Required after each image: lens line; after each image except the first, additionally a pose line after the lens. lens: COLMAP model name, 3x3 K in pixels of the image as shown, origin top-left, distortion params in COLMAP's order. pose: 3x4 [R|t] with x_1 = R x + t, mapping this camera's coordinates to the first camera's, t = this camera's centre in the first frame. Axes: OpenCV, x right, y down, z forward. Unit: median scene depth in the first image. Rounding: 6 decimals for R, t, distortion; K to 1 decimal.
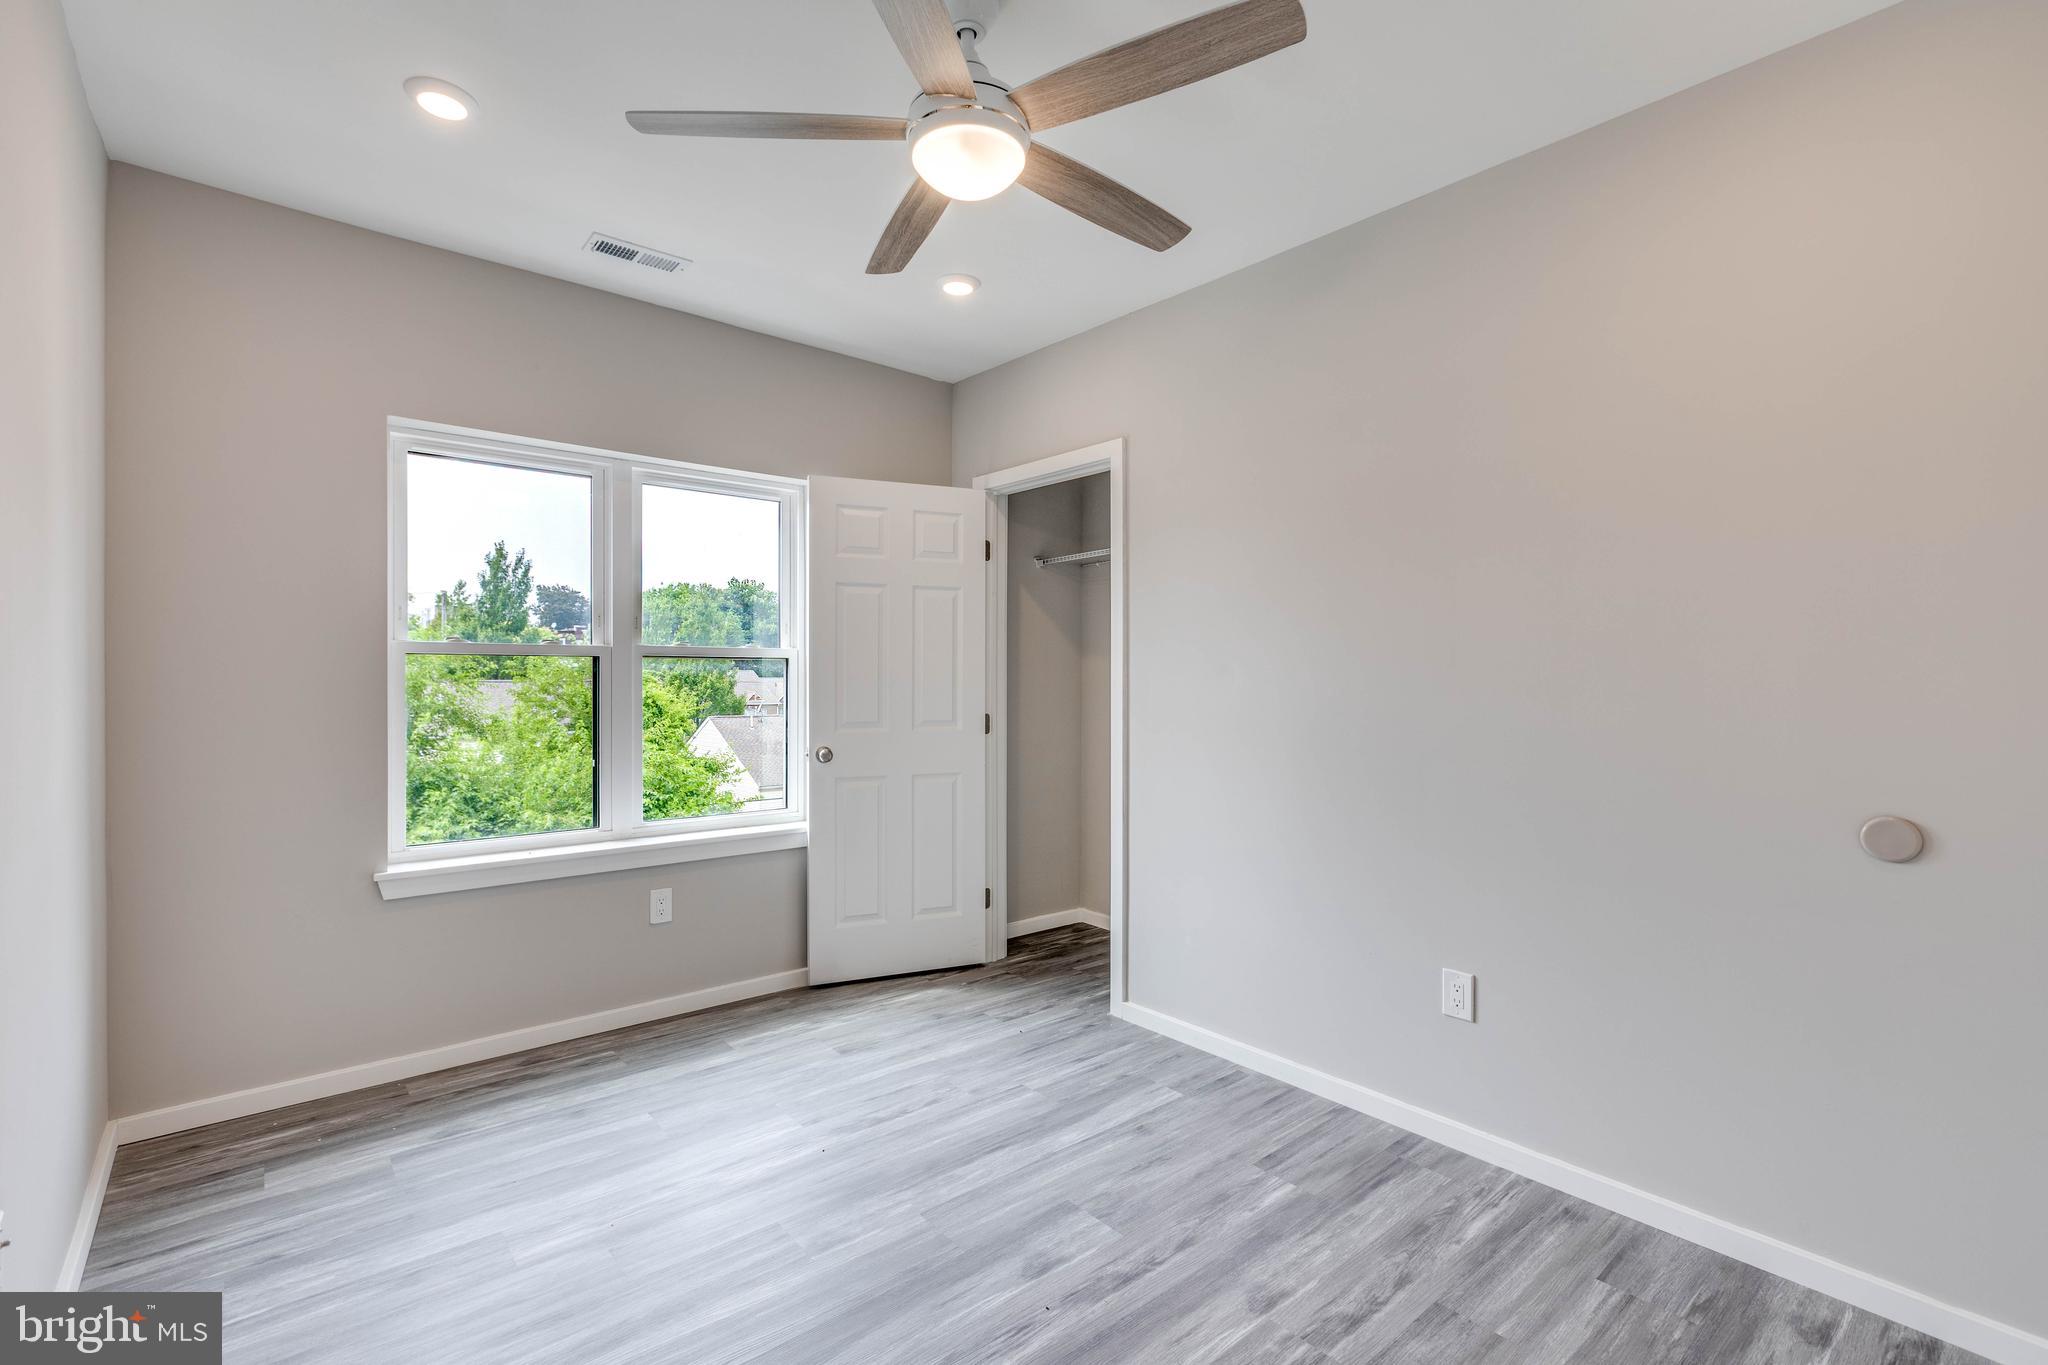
lens RADIAL K [[920.3, 0, 1016.6], [0, 920.3, 667.1], [0, 0, 1]] dist [0.002254, -0.000961]
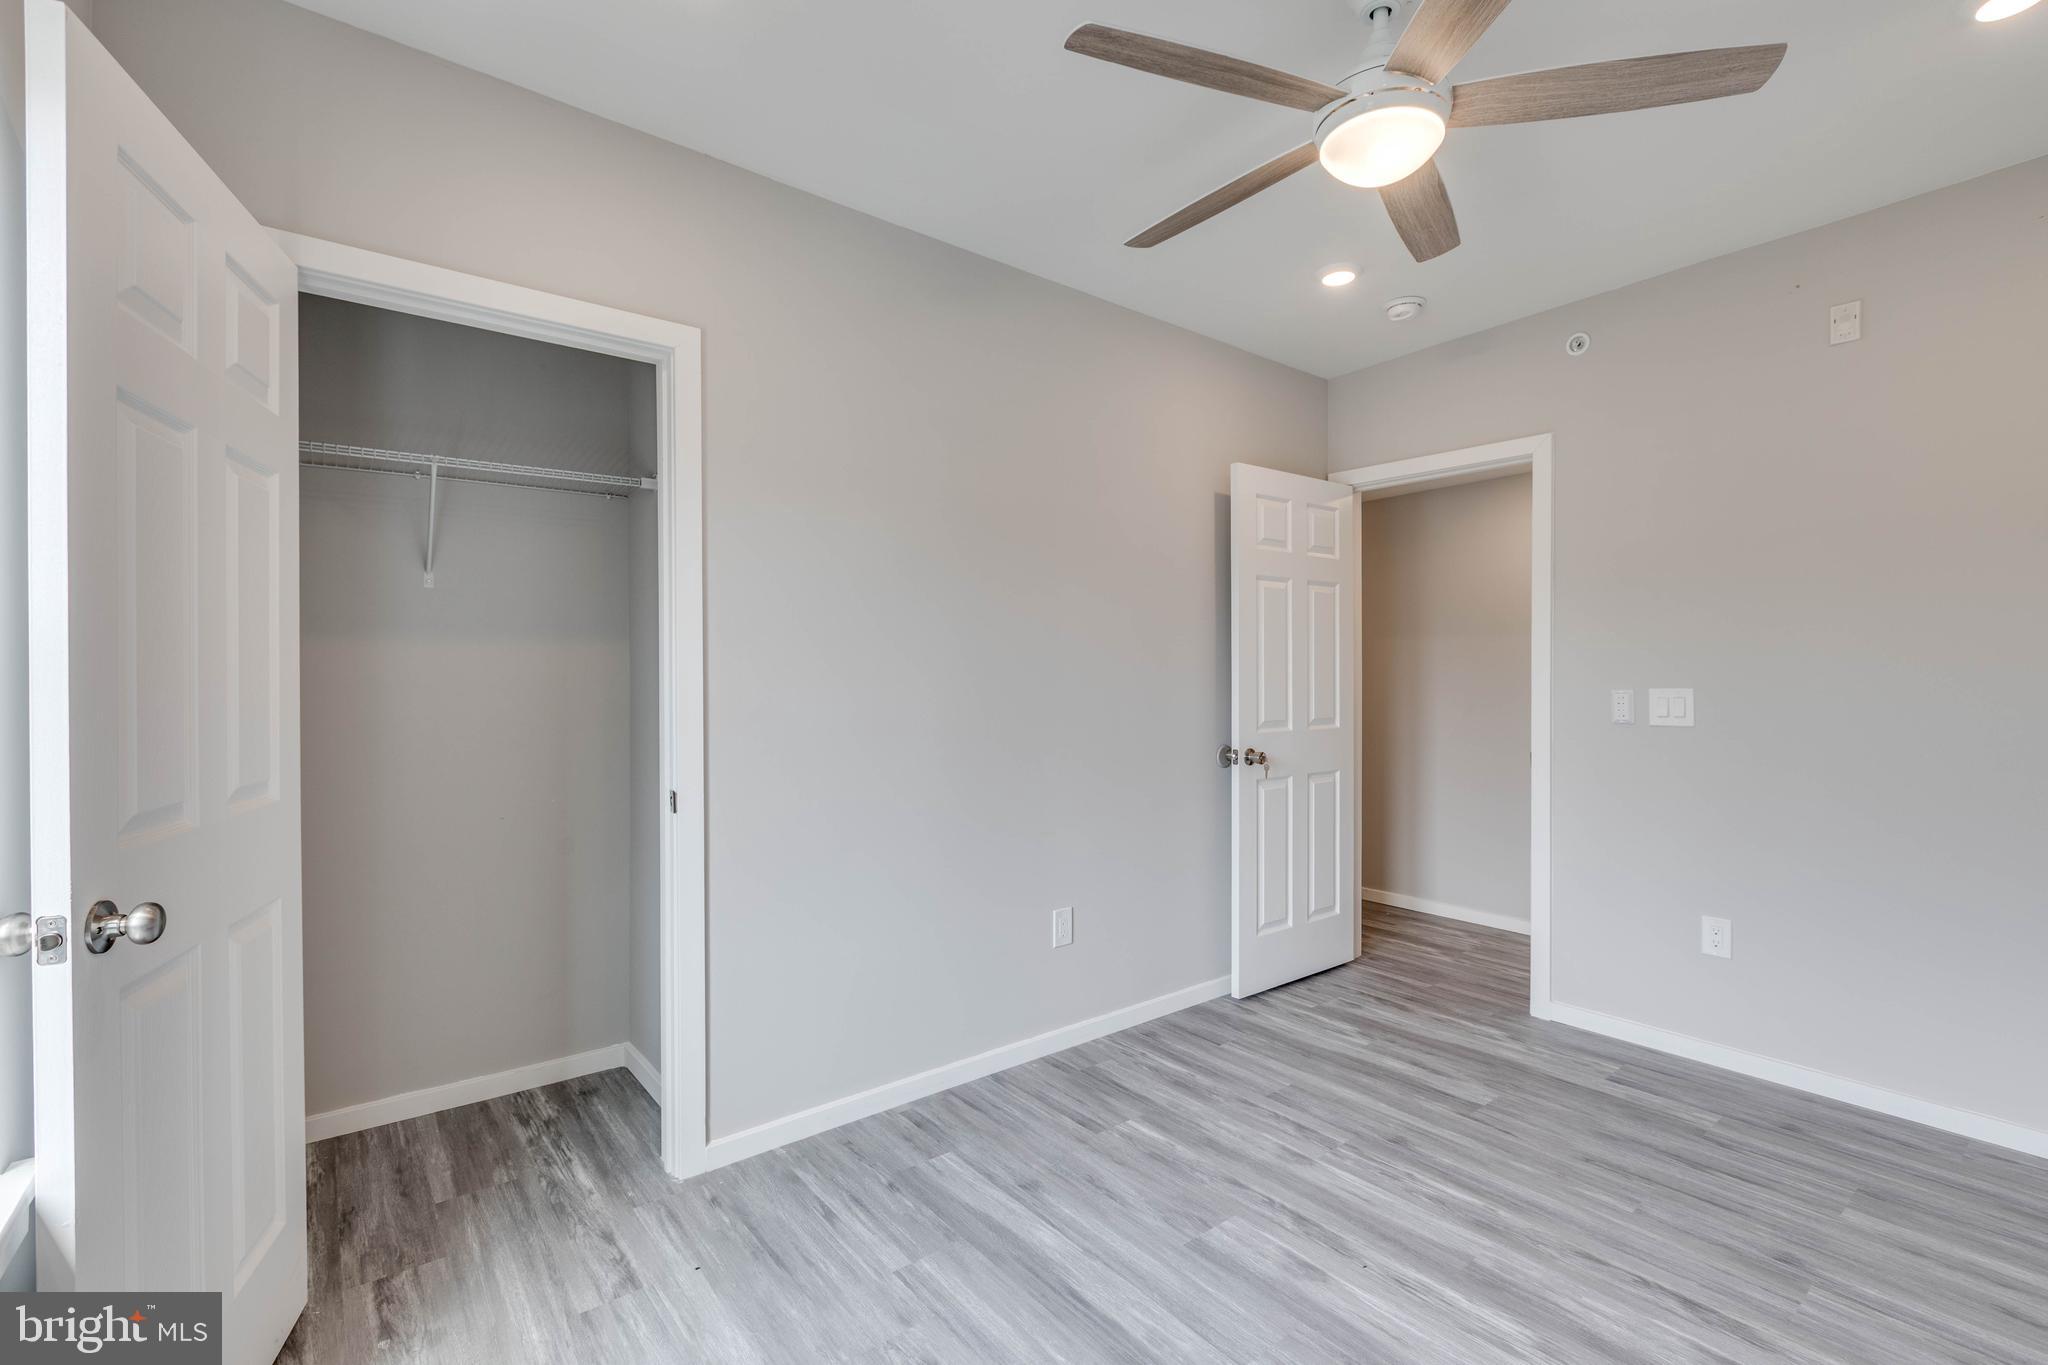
lens RADIAL K [[920.3, 0, 1015.8], [0, 920.3, 661.3], [0, 0, 1]] dist [0.002254, -0.000961]
pose [[0.020290, 0.010206, 0.999742, -0.774920], [-0.012874, 0.999868, -0.009946, 0.004677], [-0.999711, -0.012669, 0.020419, 1.022908]]
